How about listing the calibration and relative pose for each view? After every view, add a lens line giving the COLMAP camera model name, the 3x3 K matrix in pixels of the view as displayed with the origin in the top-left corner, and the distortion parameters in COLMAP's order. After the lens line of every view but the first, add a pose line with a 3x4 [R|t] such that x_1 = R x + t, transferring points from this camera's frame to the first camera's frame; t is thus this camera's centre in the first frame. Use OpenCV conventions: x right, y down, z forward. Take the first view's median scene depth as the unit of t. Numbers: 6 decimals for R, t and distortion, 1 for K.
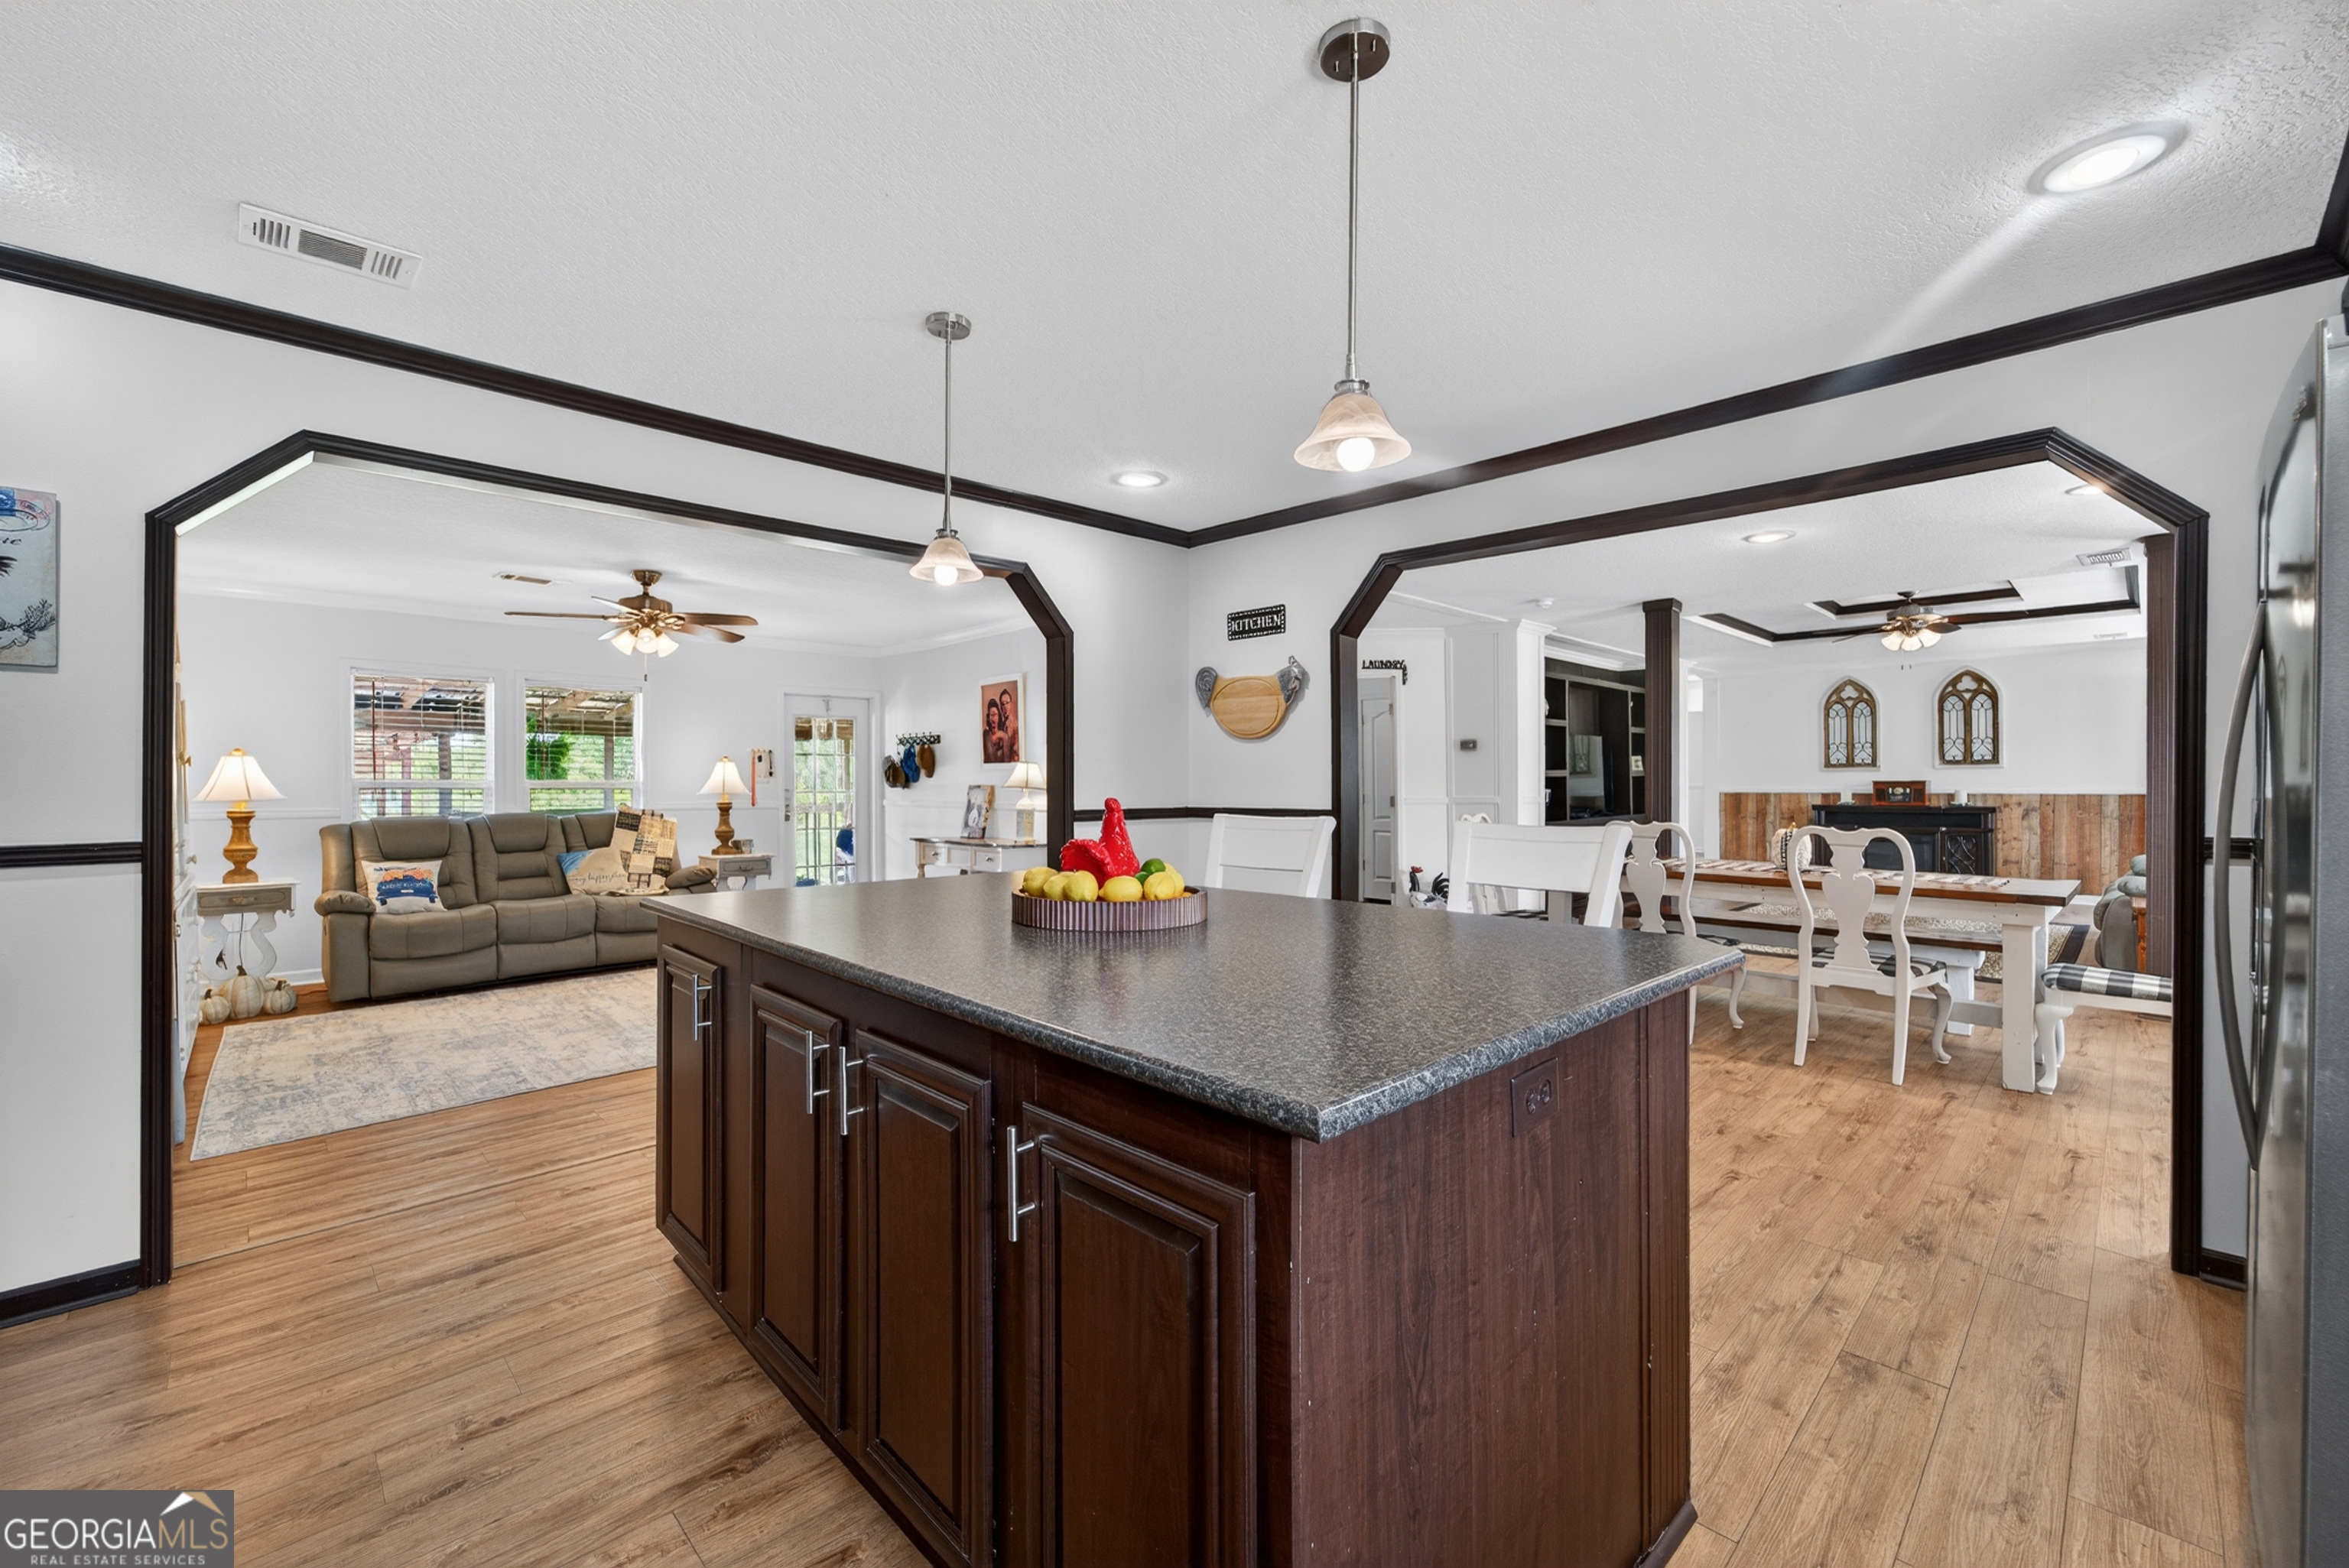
lens RADIAL K [[946.8, 0, 1181.6], [0, 946.8, 774.6], [0, 0, 1]] dist [-0.001434, -0.000184]
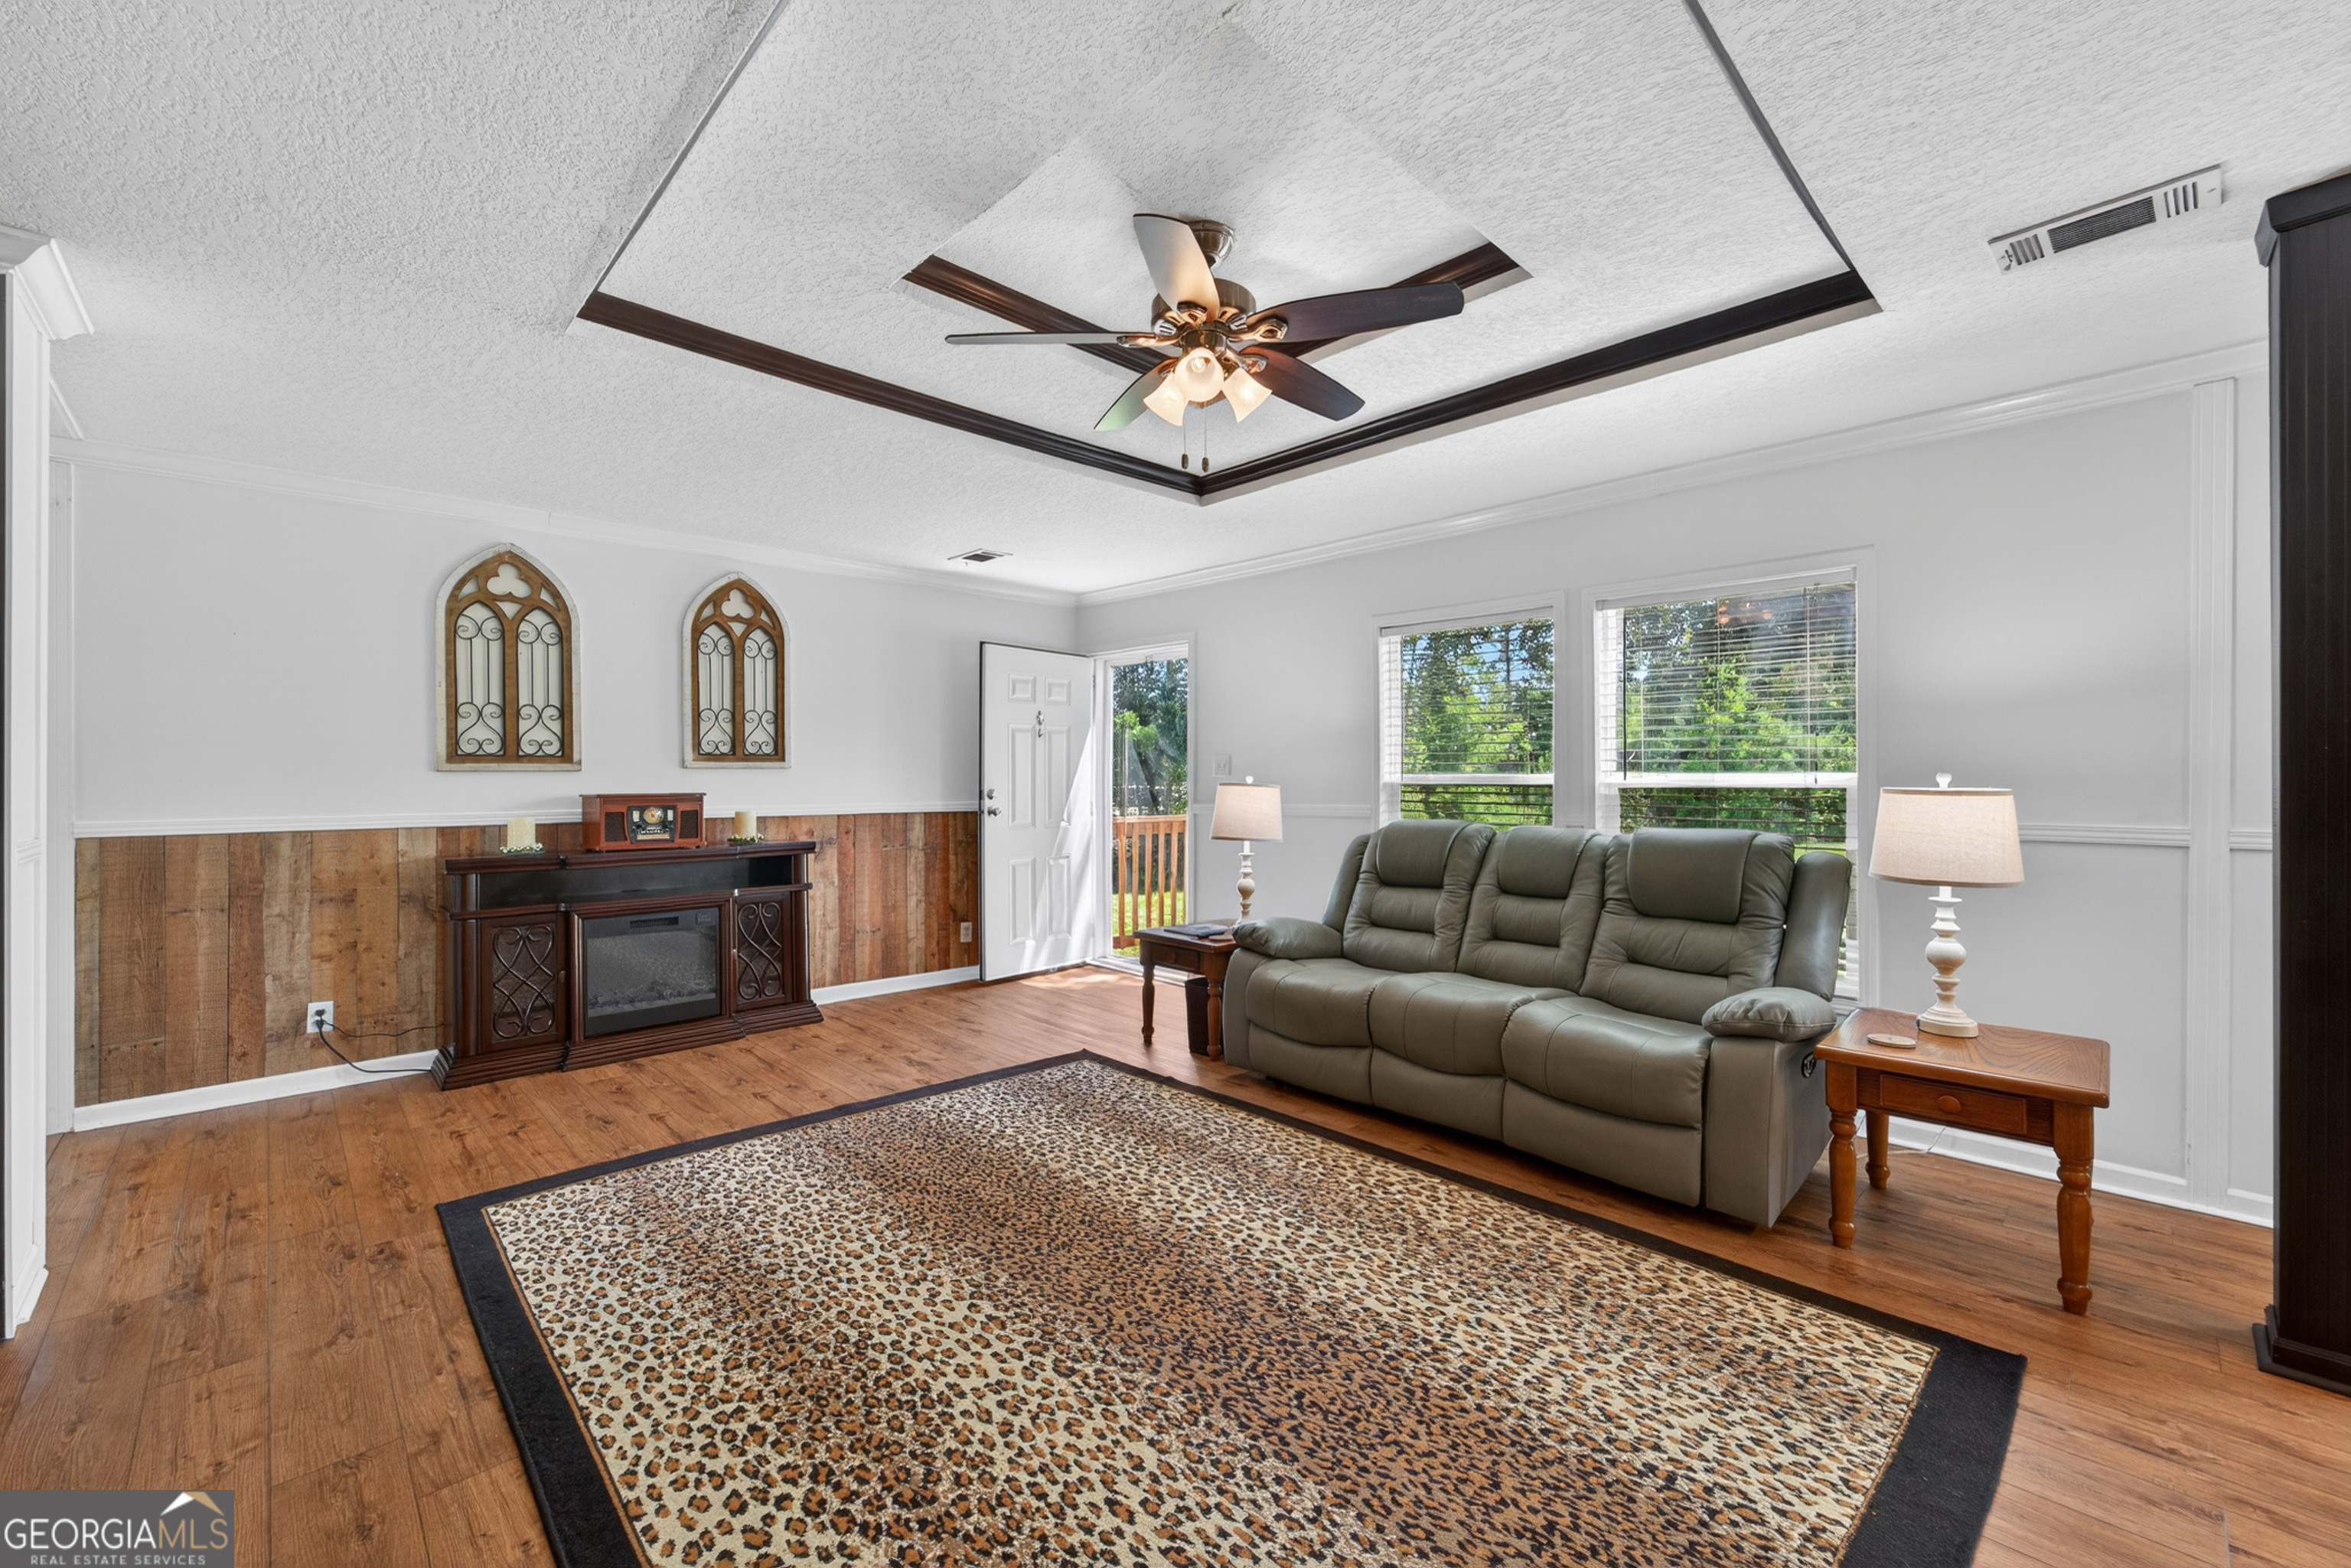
lens RADIAL K [[947.7, 0, 1182.6], [0, 947.7, 774.6], [0, 0, 1]] dist [-0.001434, -0.000184]
pose [[0.017821, 0.016974, 0.999697, 0.392790], [0.002994, 0.999850, -0.017030, 0.007397], [-0.999837, 0.003297, 0.017767, 0.923827]]
